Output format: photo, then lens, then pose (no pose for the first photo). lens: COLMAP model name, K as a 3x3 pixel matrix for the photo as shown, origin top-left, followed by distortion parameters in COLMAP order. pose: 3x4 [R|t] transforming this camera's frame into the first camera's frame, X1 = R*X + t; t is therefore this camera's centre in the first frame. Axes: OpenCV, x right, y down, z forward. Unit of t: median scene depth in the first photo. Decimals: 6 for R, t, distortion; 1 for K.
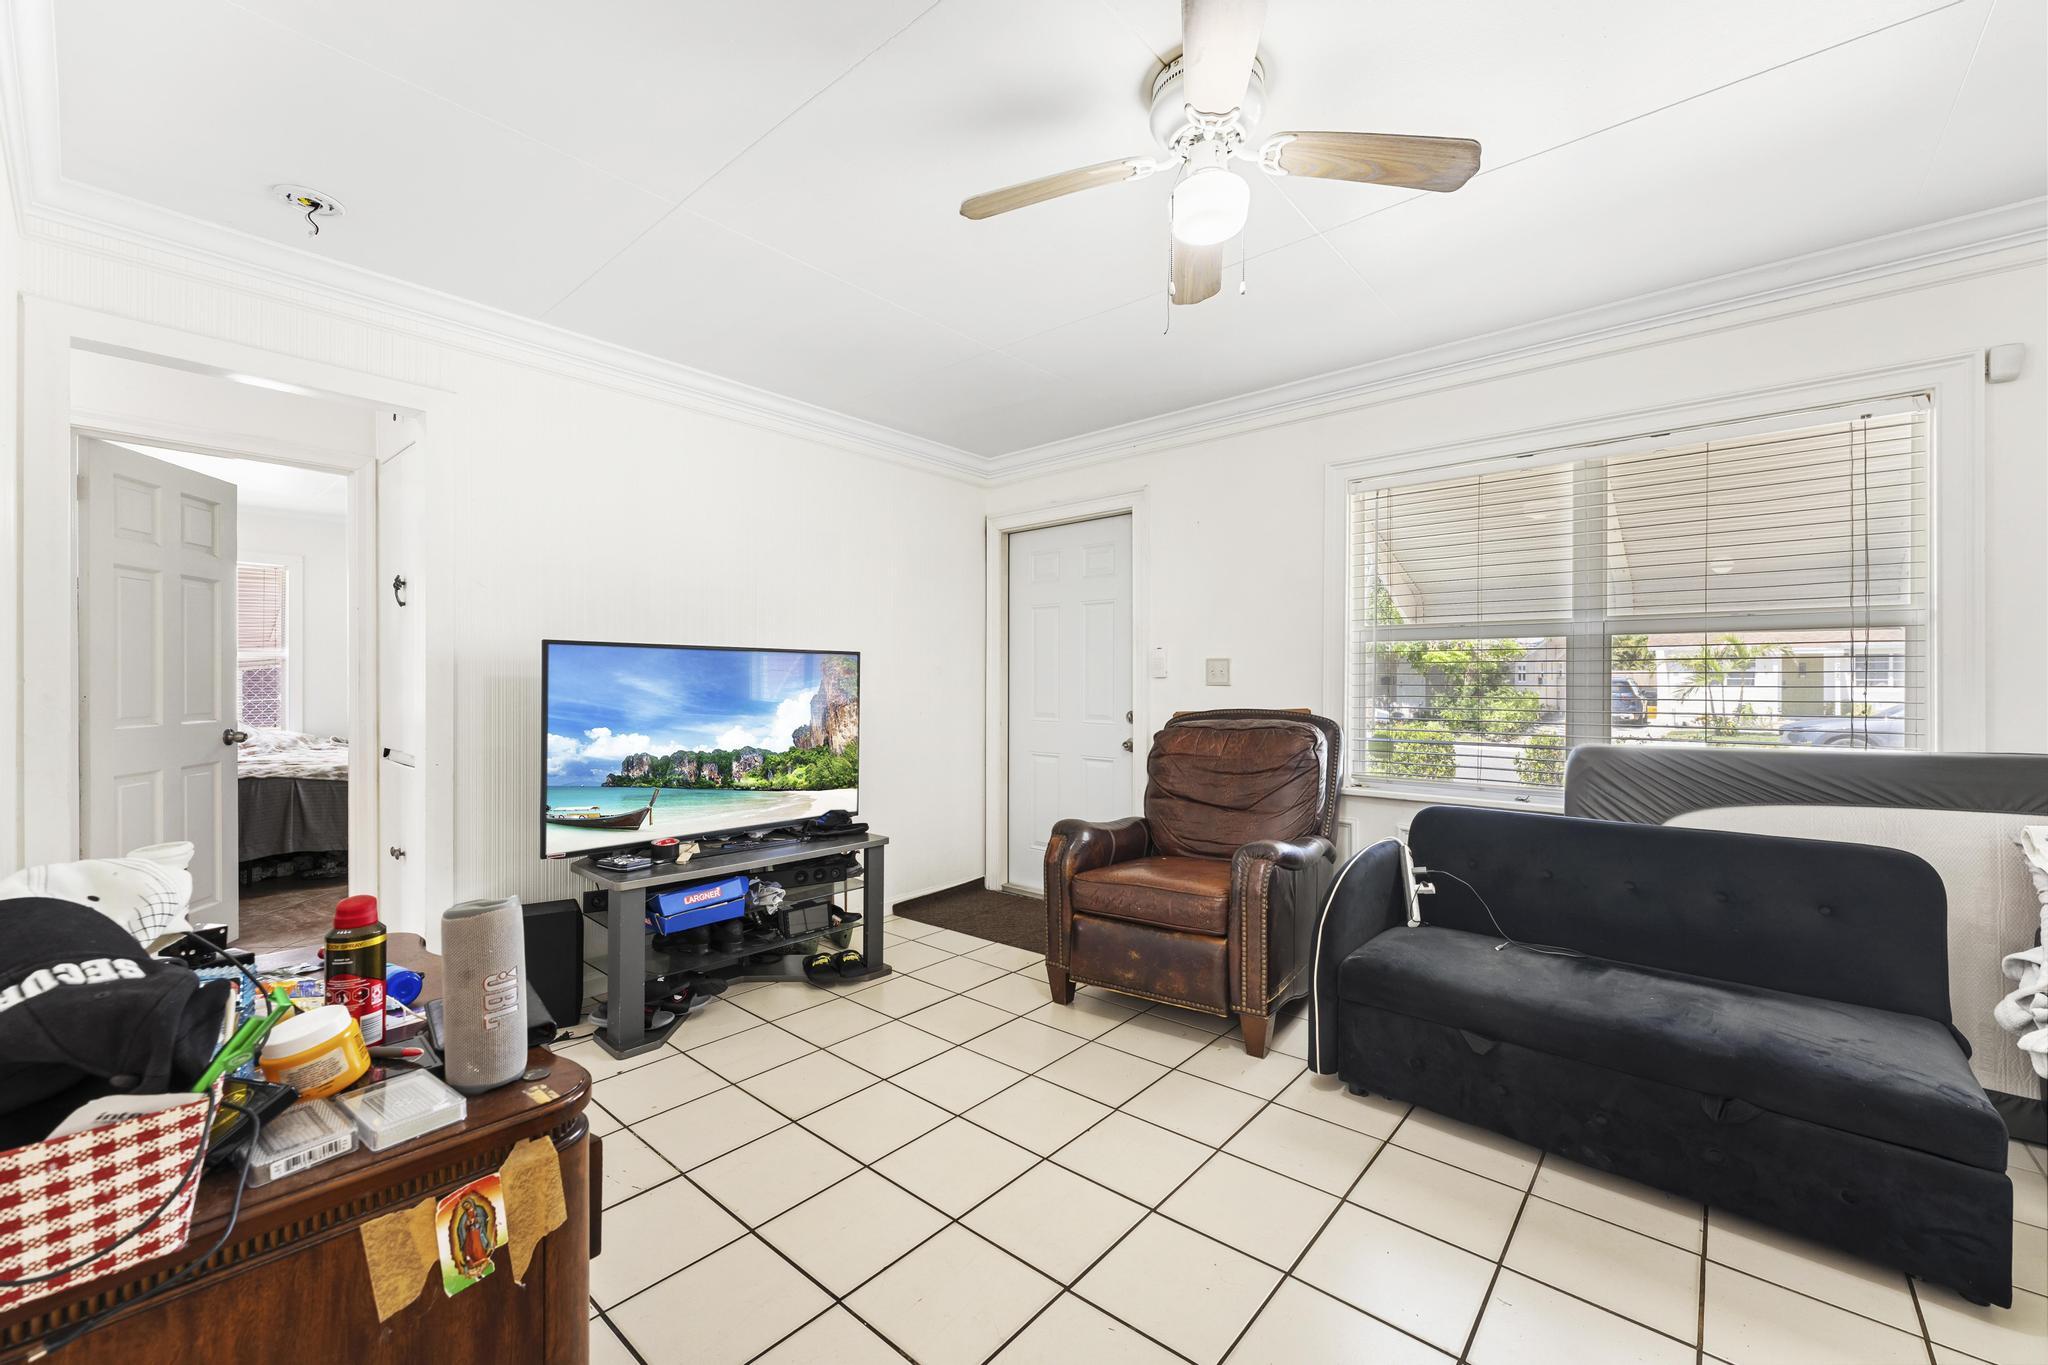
lens RADIAL K [[824.9, 0, 1016.6], [0, 824.9, 685.7], [0, 0, 1]] dist [0.003102, -0.000008]
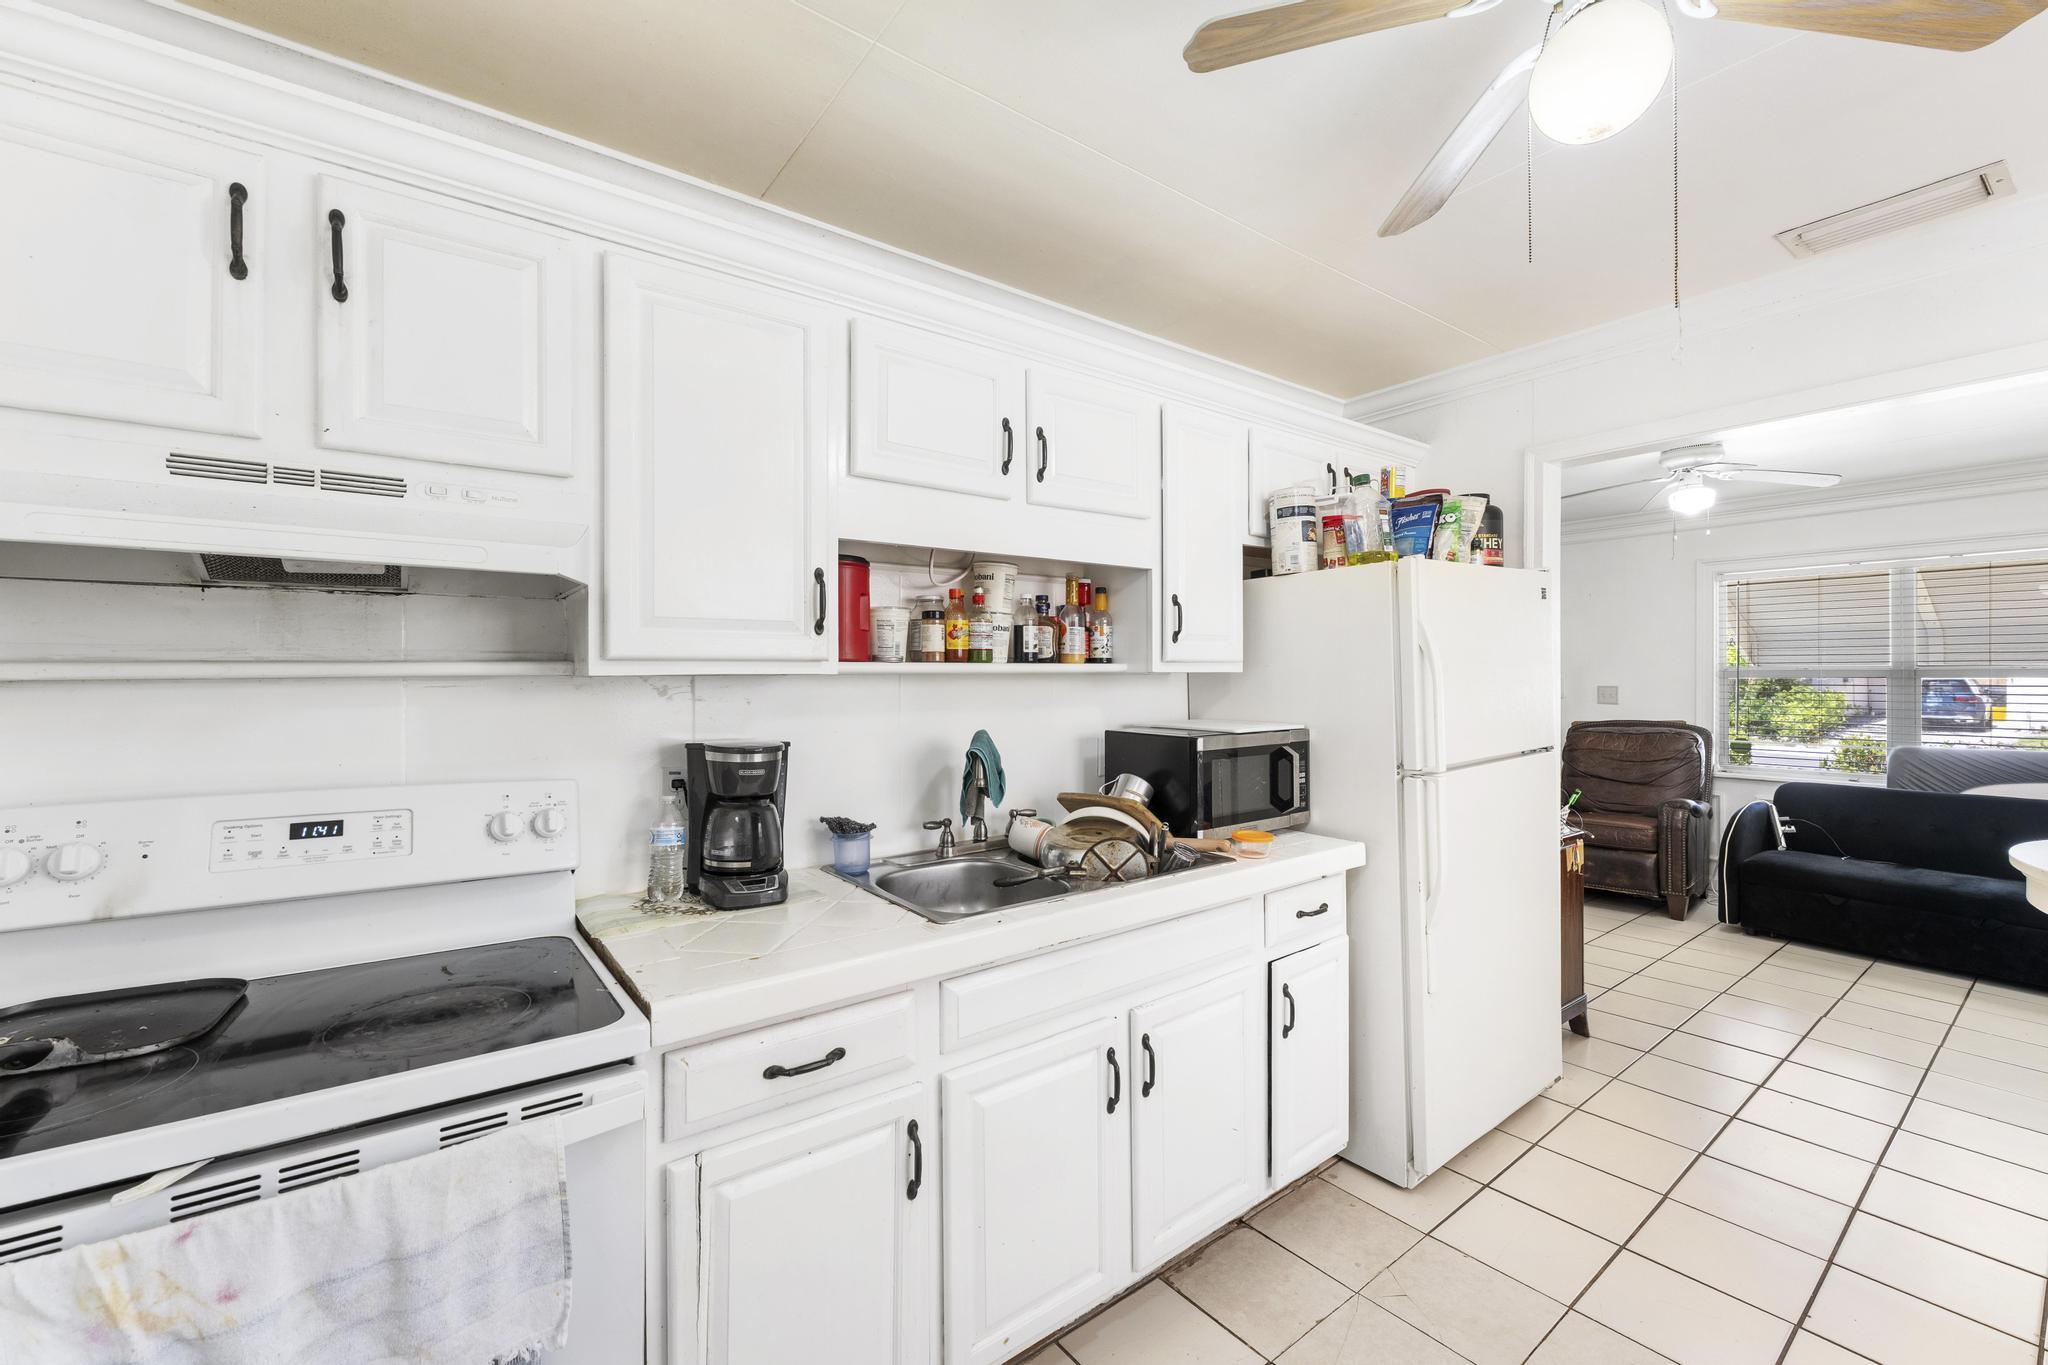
lens RADIAL K [[824.9, 0, 1027.0], [0, 824.9, 678.8], [0, 0, 1]] dist [0.003102, -0.000008]
pose [[0.977190, -0.004859, -0.212311, -0.620190], [0.003928, 0.999981, -0.004807, -0.056985], [0.212330, 0.003863, 0.977190, -0.917211]]
